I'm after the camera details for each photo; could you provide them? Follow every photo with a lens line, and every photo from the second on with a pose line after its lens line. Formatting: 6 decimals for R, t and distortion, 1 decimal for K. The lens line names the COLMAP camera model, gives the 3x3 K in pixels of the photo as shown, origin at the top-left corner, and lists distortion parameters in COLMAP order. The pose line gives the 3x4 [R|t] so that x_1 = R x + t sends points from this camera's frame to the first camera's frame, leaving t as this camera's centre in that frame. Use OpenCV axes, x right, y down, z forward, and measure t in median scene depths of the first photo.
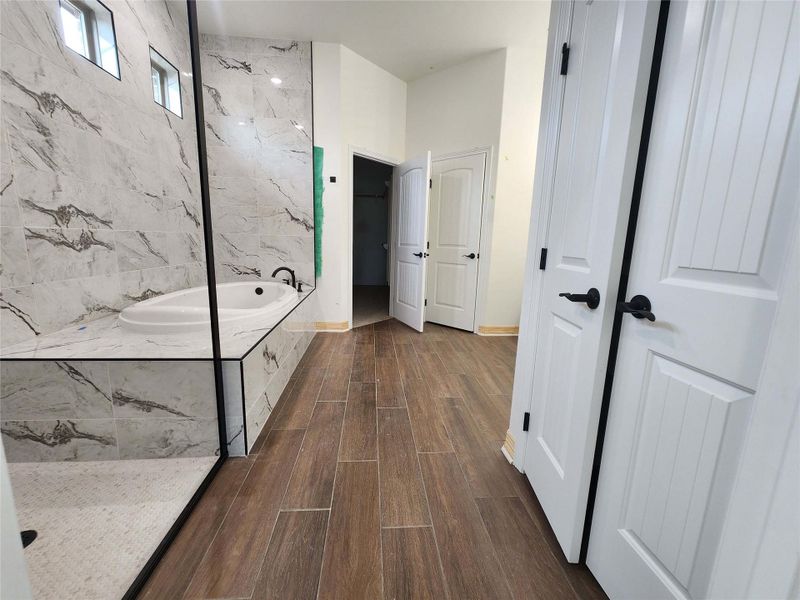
lens RADIAL K [[328.4, 0, 397.8], [0, 328.4, 298.5], [0, 0, 1]] dist [0.002845, -0.000708]
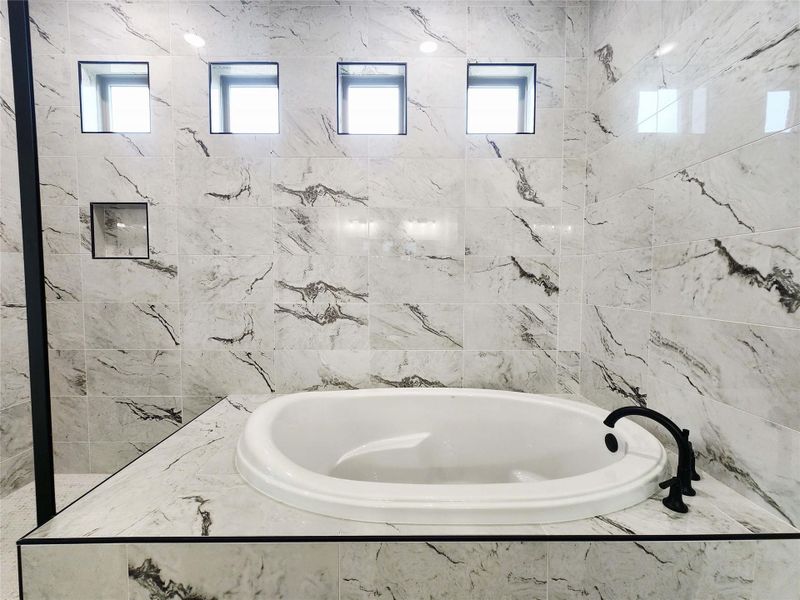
lens RADIAL K [[328.4, 0, 399.0], [0, 328.4, 296.0], [0, 0, 1]] dist [0.002845, -0.000708]
pose [[-0.083150, 0.019945, -0.996337, 0.036787], [-0.180512, 0.982959, 0.034741, -0.307657], [0.980052, 0.182739, -0.078132, 1.287054]]
